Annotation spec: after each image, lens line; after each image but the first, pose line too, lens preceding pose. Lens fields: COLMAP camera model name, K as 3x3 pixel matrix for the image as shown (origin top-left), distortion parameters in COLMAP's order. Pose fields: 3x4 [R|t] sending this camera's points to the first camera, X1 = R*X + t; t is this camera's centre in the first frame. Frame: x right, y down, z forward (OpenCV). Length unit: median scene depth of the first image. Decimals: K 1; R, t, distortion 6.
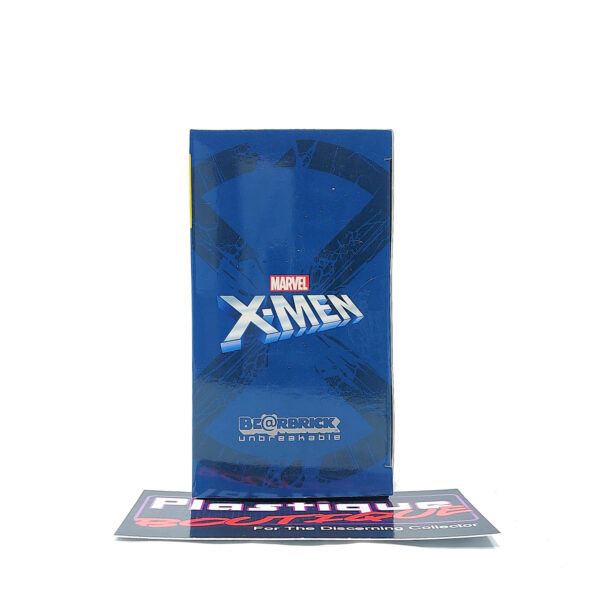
lens RADIAL K [[452.8, 0, 300.0], [0, 452.8, 300.0], [0, 0, 1]] dist [0.203425, 0.001158]
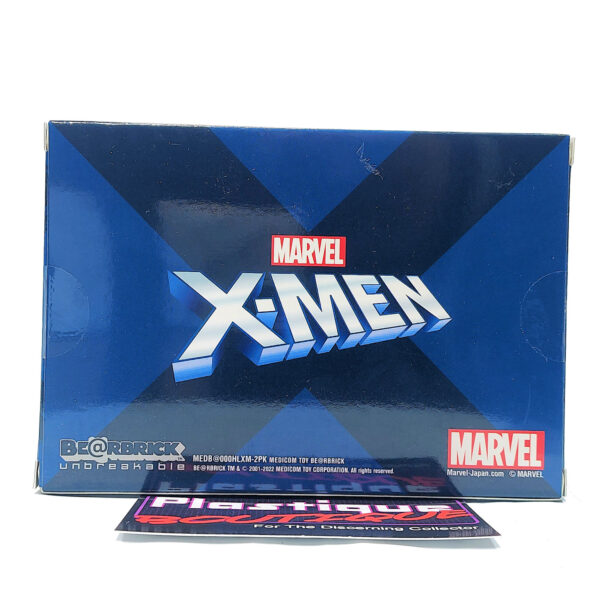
lens RADIAL K [[452.8, 0, 300.0], [0, 452.8, 300.0], [0, 0, 1]] dist [0.203425, 0.001158]
pose [[0.999558, 0.026256, -0.013961, -0.024652], [-0.026245, 0.999655, 0.000947, 0.019262], [0.013981, -0.000581, 0.999902, 0.481522]]
